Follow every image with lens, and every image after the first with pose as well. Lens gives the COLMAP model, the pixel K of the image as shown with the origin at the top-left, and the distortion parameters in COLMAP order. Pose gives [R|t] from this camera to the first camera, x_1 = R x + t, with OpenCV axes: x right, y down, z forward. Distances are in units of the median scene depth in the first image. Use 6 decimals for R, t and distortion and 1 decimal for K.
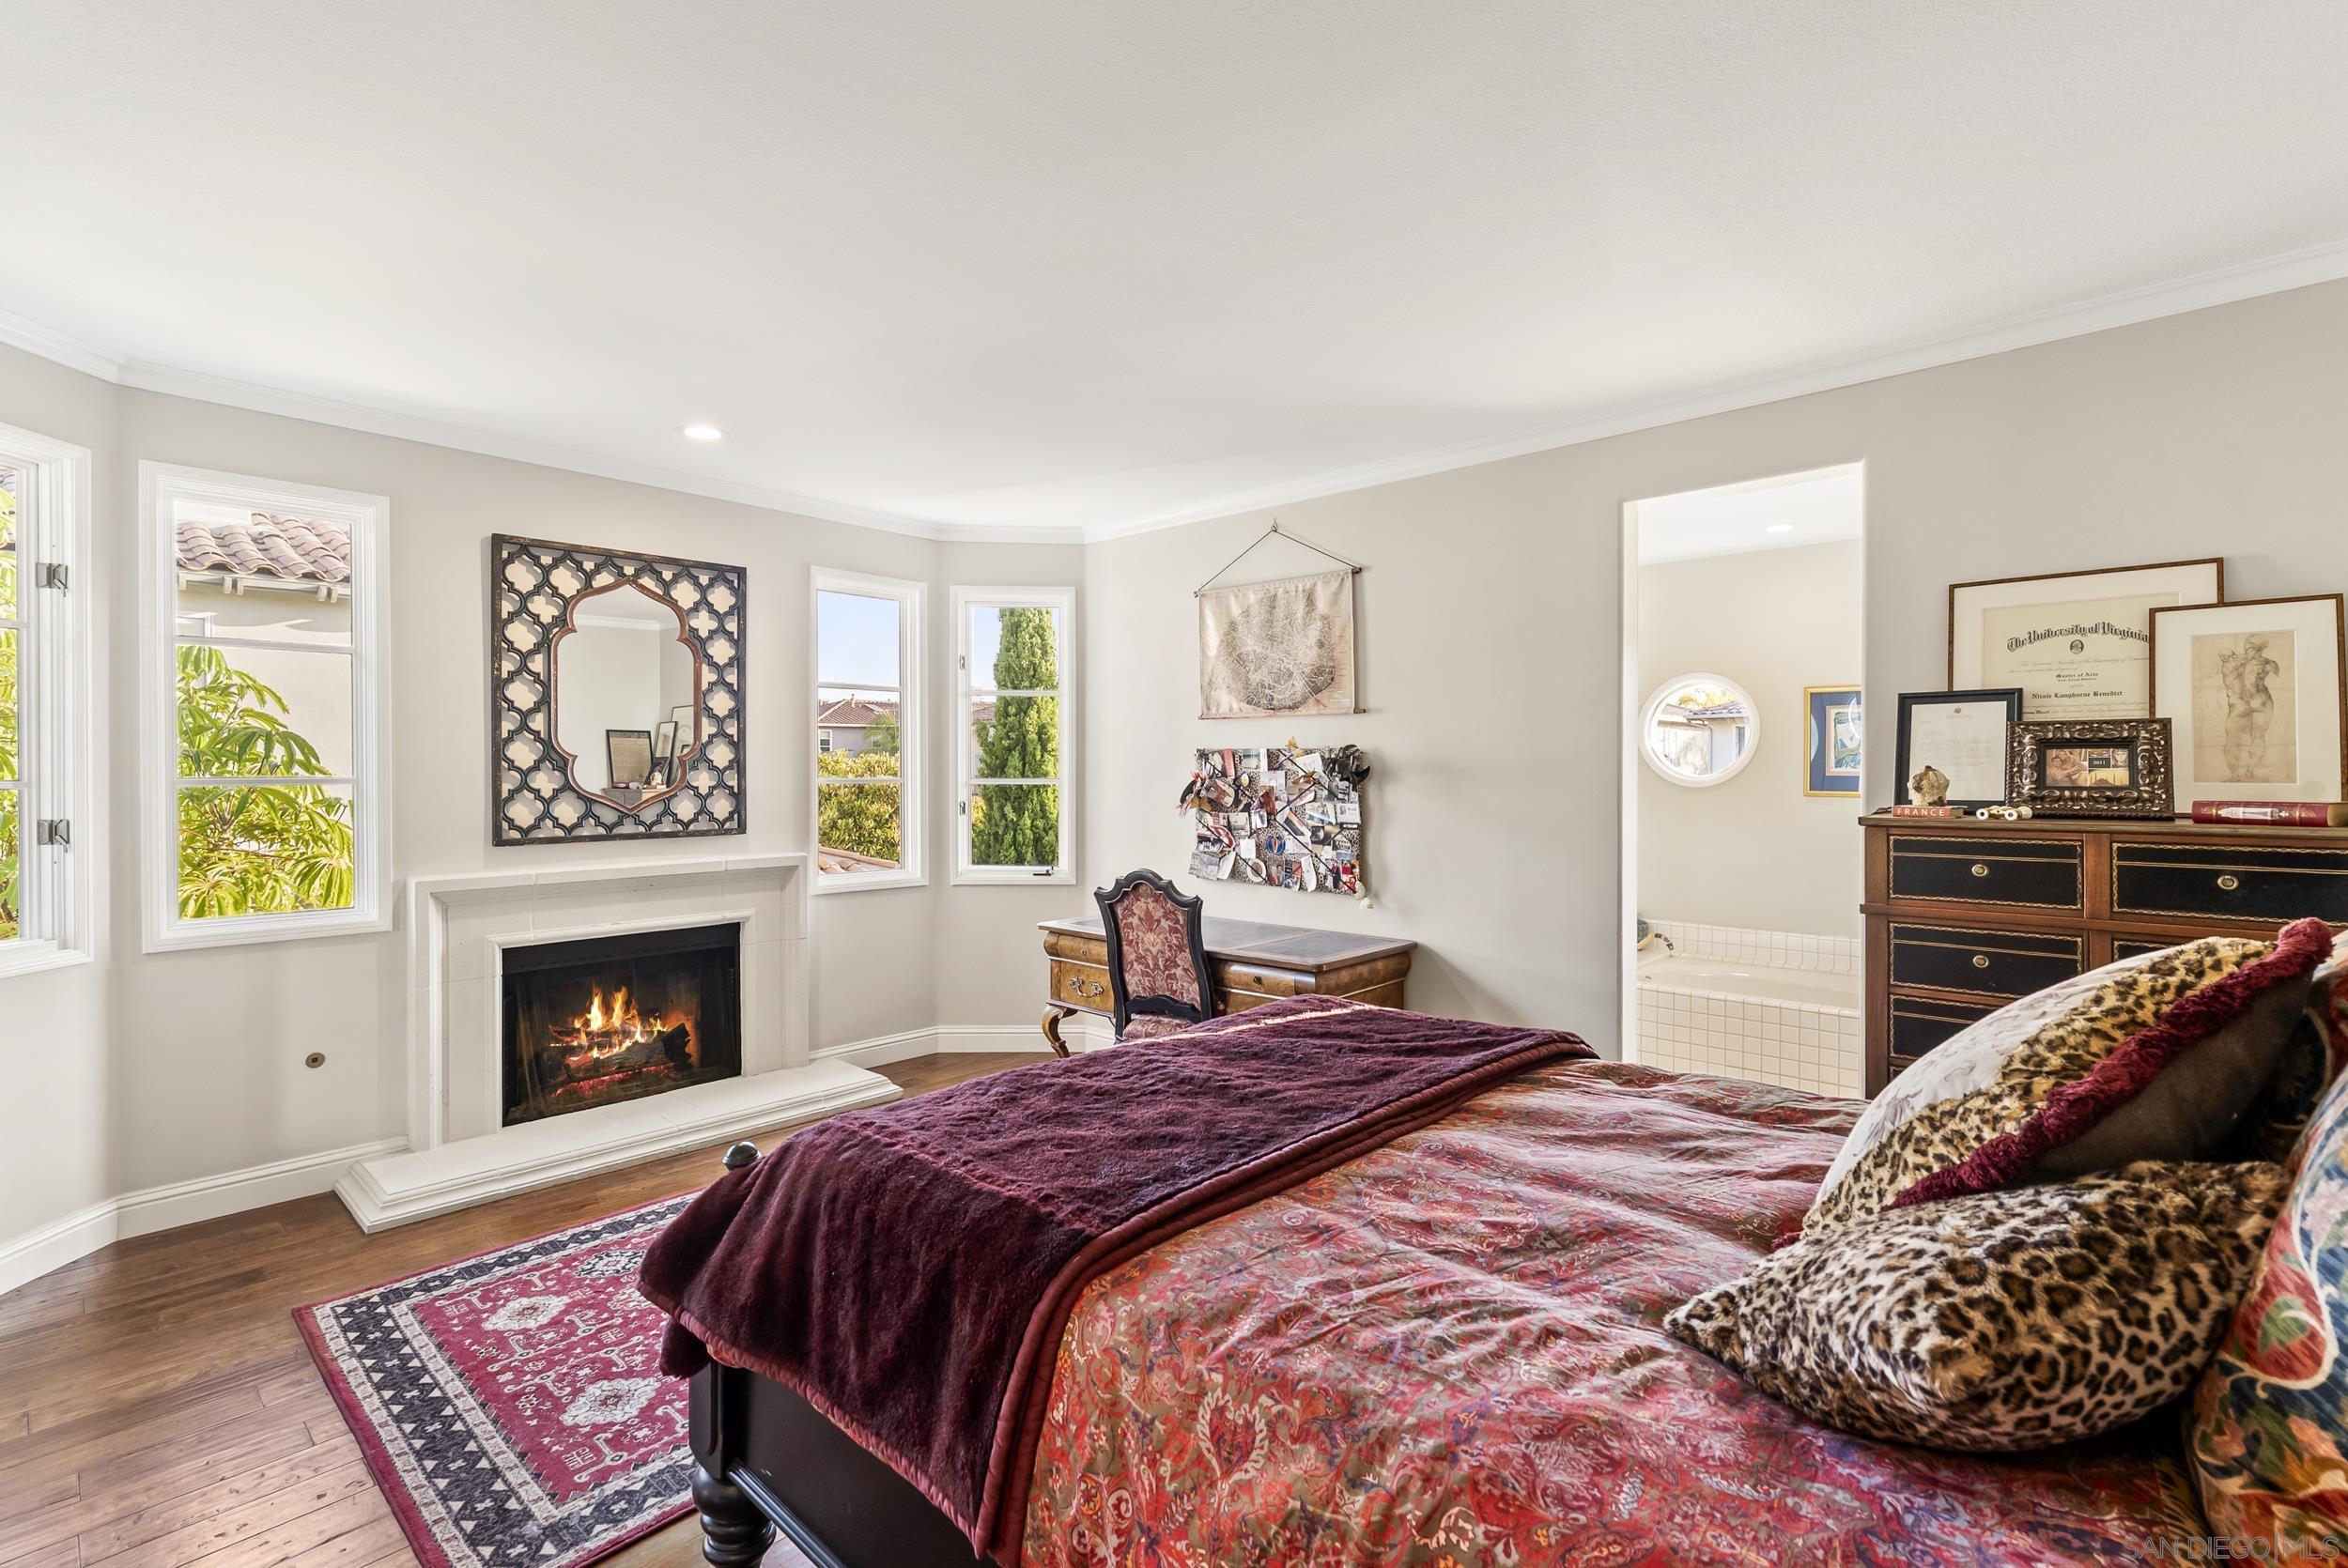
lens RADIAL K [[1070.7, 0, 1176.2], [0, 1070.7, 773.2], [0, 0, 1]] dist [-0.008544, 0.003681]
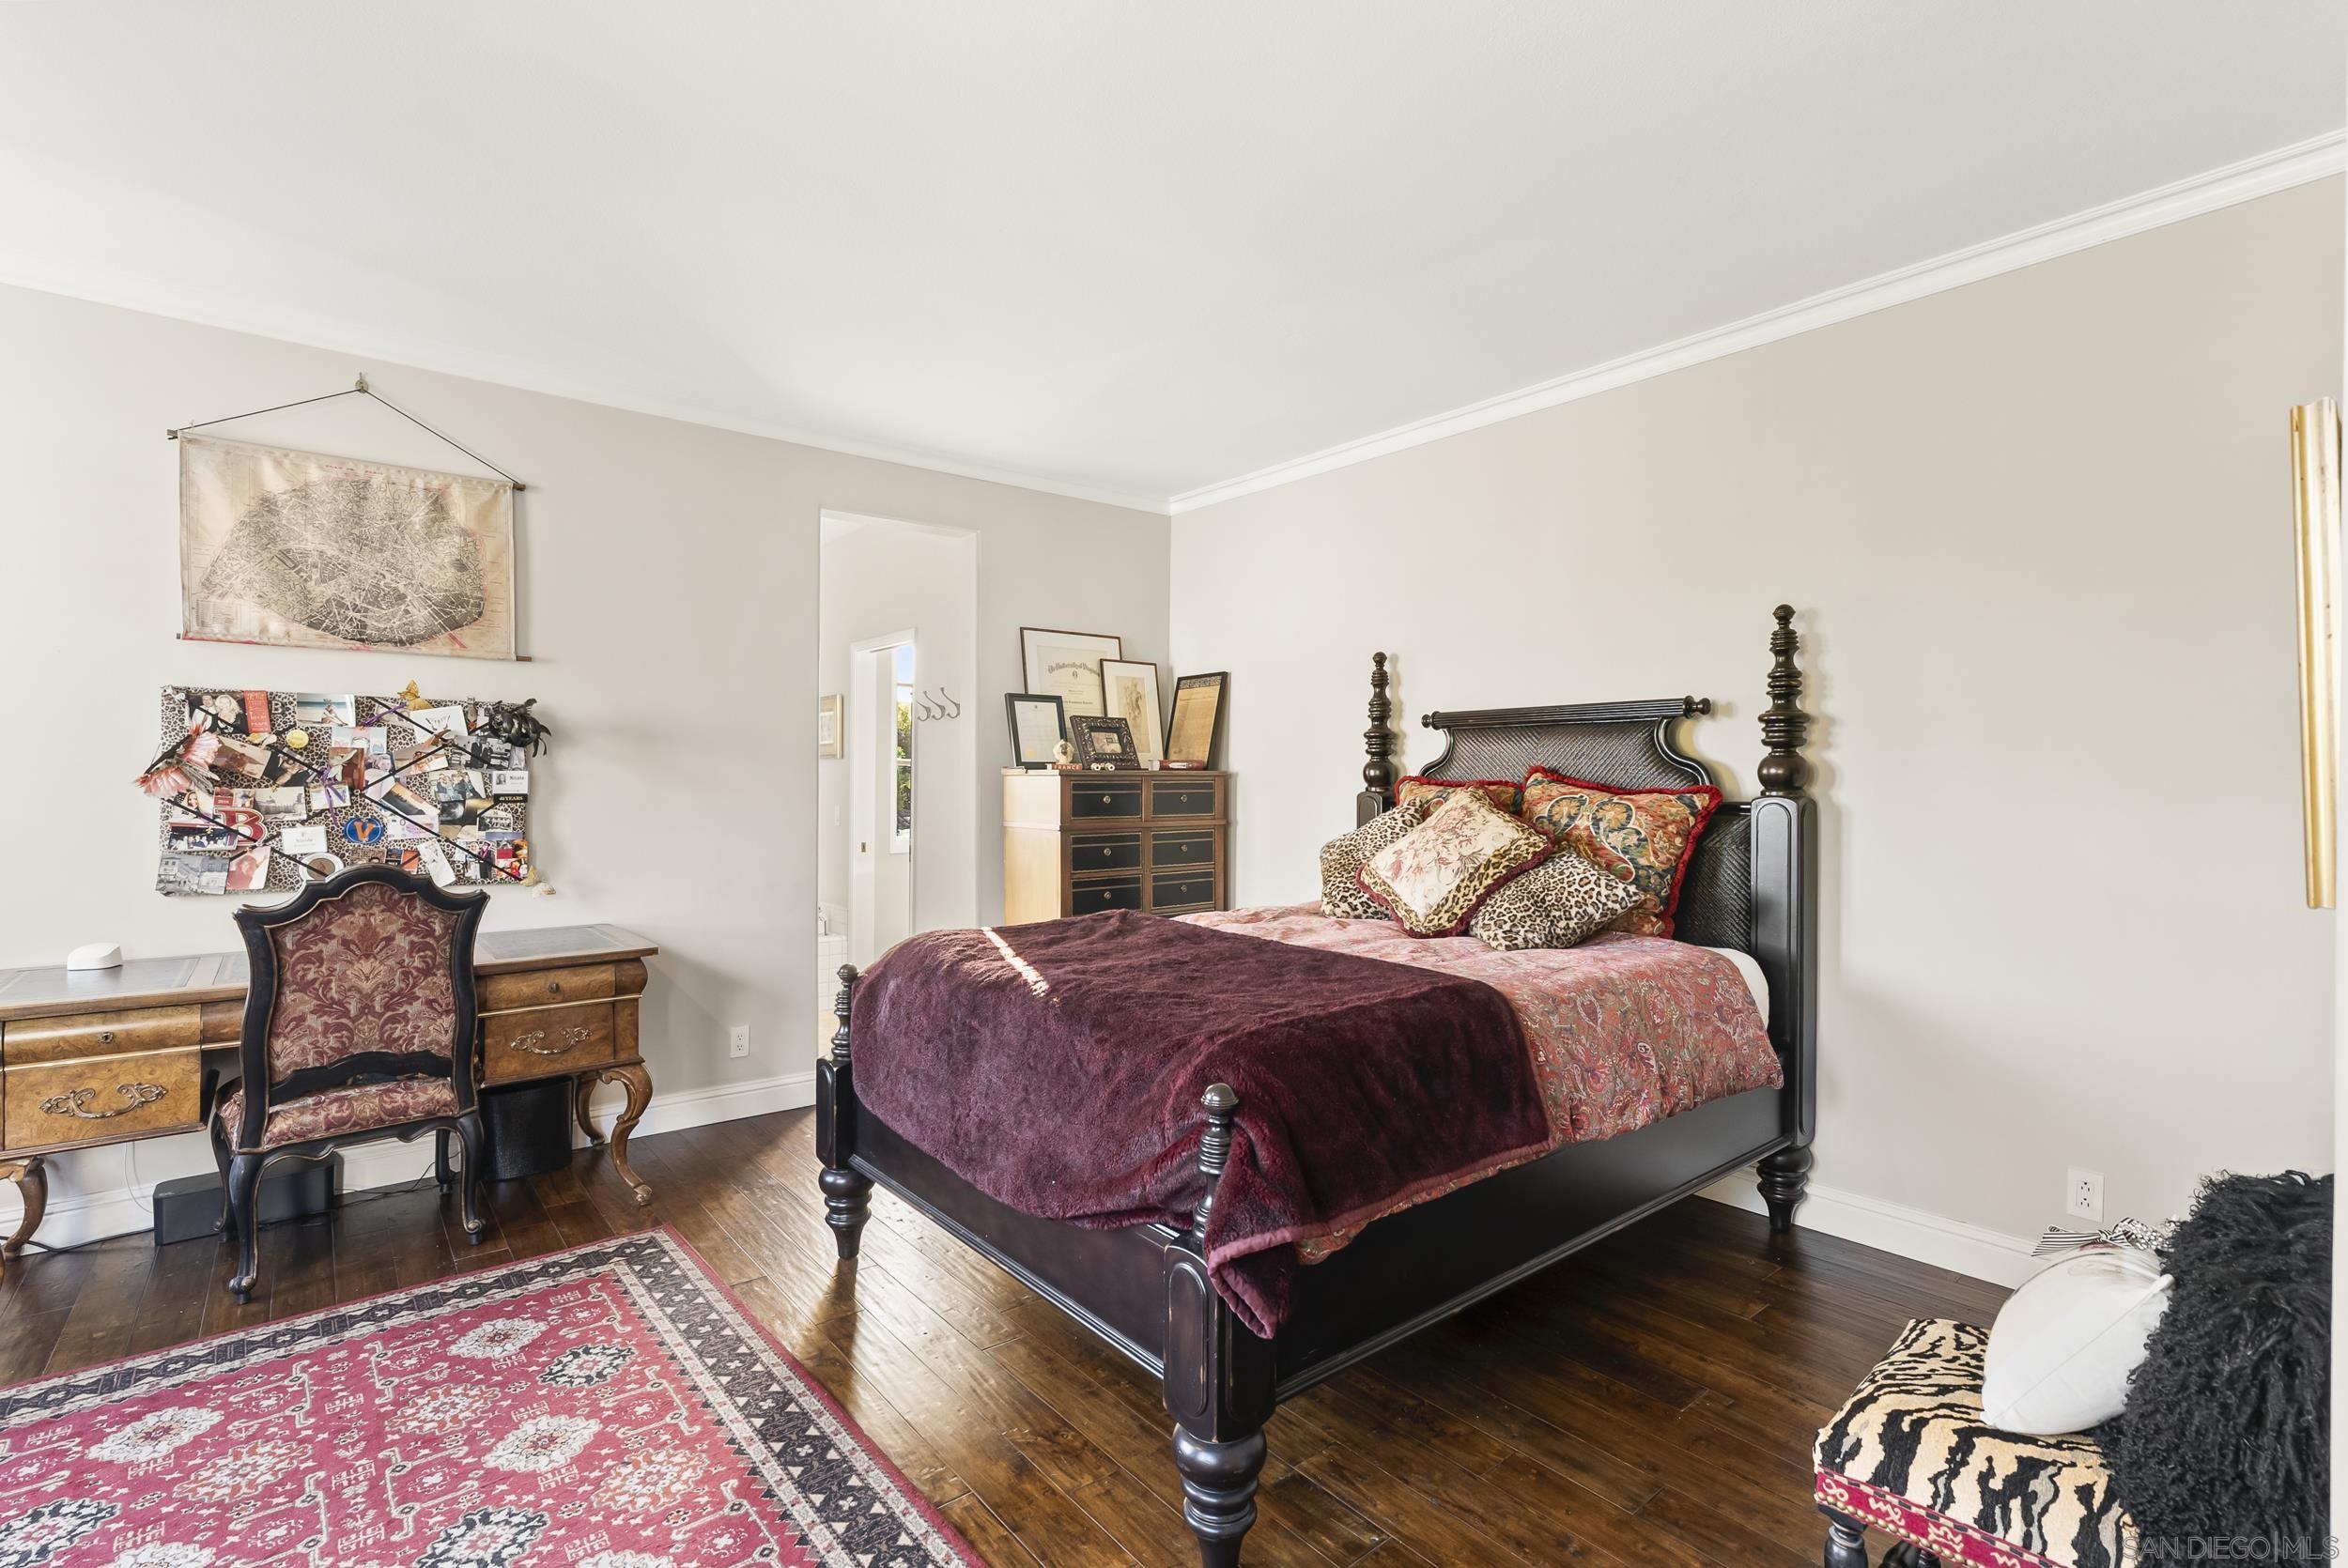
lens RADIAL K [[1070.7, 0, 1175.9], [0, 1070.7, 784.6], [0, 0, 1]] dist [-0.008544, 0.003681]
pose [[0.136838, -0.005449, 0.990578, -0.559221], [-0.000453, 0.999984, 0.005563, 0.033218], [-0.990593, -0.001210, 0.136833, 0.377750]]
